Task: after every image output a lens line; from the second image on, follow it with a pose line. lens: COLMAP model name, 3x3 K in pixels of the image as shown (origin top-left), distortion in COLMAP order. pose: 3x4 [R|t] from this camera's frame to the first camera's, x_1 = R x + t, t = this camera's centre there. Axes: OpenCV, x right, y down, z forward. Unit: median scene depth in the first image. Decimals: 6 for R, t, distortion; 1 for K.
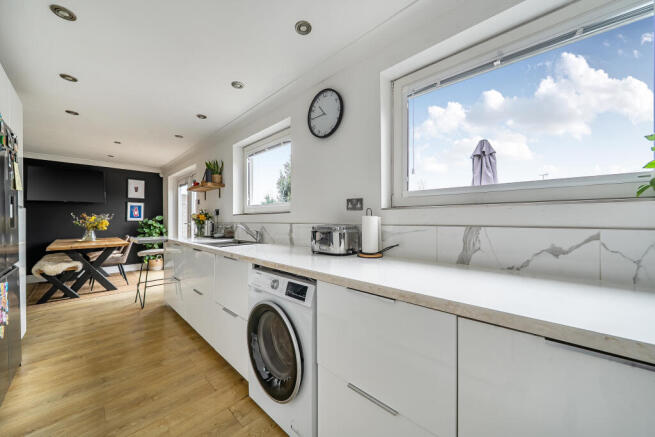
lens RADIAL K [[233.5, 0, 327.5], [0, 233.5, 218.5], [0, 0, 1]] dist [0.000338, -0.000042]
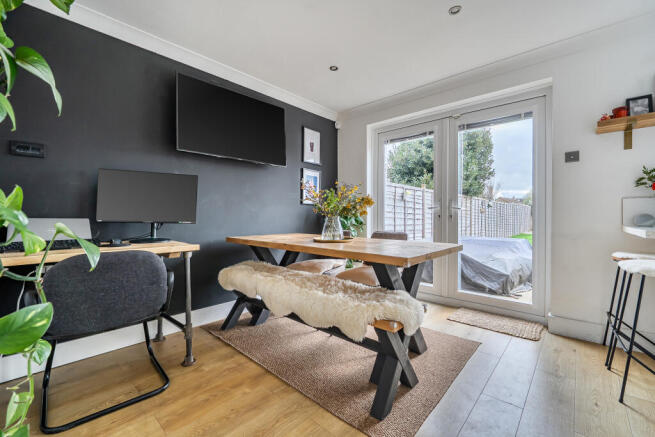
lens RADIAL K [[265.9, 0, 327.5], [0, 265.9, 218.5], [0, 0, 1]] dist [-0.000899, 0.000006]
pose [[0.999198, 0.000703, 0.040028, -0.698810], [-0.001387, 0.999853, 0.017066, 0.029394], [-0.040011, -0.017108, 0.999053, 0.317191]]
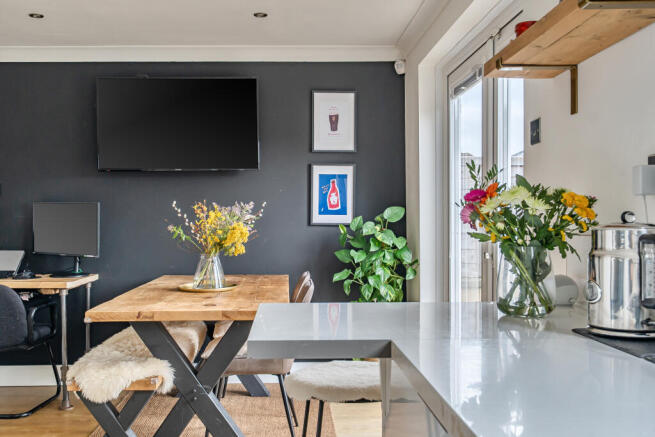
lens RADIAL K [[670.9, 0, 327.5], [0, 670.9, 218.5], [0, 0, 1]] dist [0.006055, -0.005605]
pose [[0.727229, -0.008345, -0.686344, -0.187341], [0.010032, 0.999949, -0.001529, 0.003249], [0.686321, -0.005774, 0.727276, 0.301022]]
